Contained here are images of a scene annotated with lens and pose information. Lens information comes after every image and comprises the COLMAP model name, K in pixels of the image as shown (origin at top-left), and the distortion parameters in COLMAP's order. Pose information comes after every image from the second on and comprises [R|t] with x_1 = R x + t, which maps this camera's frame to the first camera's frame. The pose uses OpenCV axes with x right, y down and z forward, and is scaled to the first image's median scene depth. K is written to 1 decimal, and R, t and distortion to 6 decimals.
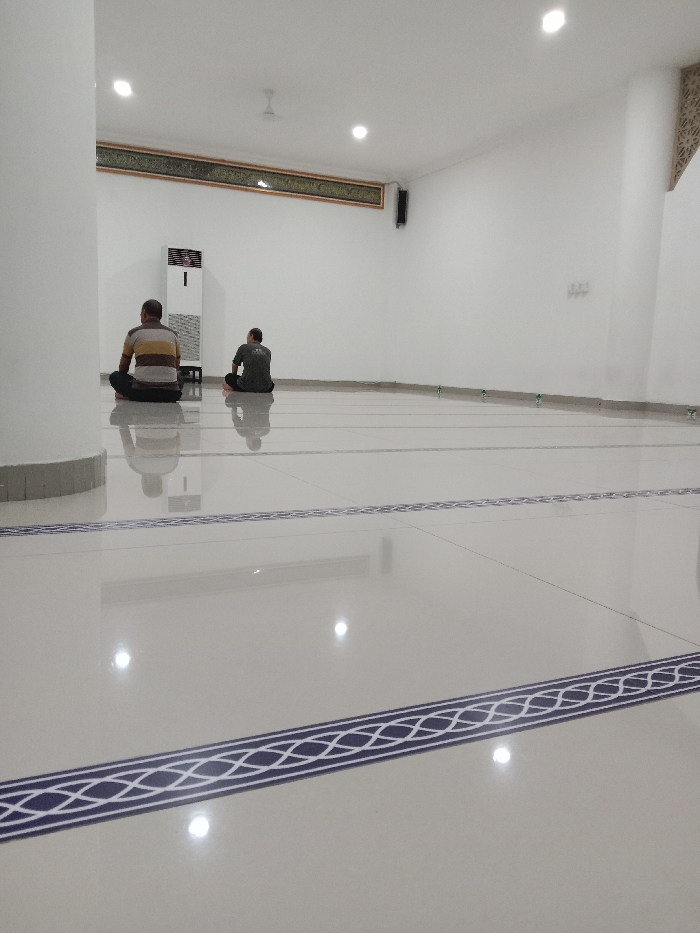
lens RADIAL K [[777.4, 0, 323.0], [0, 777.4, 489.6], [0, 0, 1]] dist [-0.033873, 0.014088]
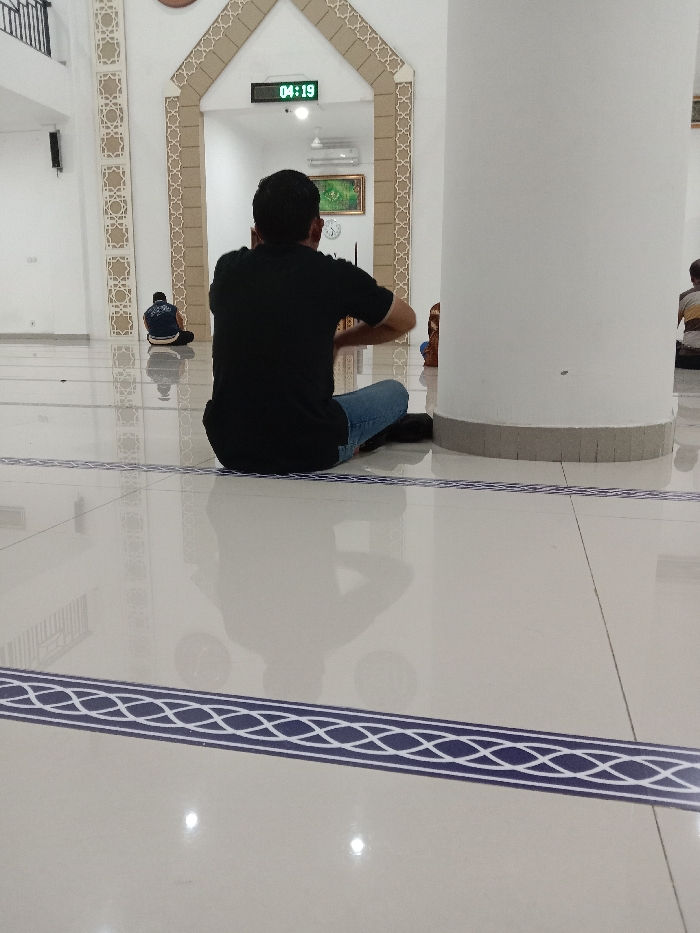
lens RADIAL K [[783.8, 0, 351.6], [0, 783.8, 457.1], [0, 0, 1]] dist [0.047068, -0.166194]
pose [[0.775861, 0.078228, -0.626036, 0.290708], [-0.076159, 0.996640, 0.030152, -0.012849], [0.626291, 0.024284, 0.779211, 0.138493]]
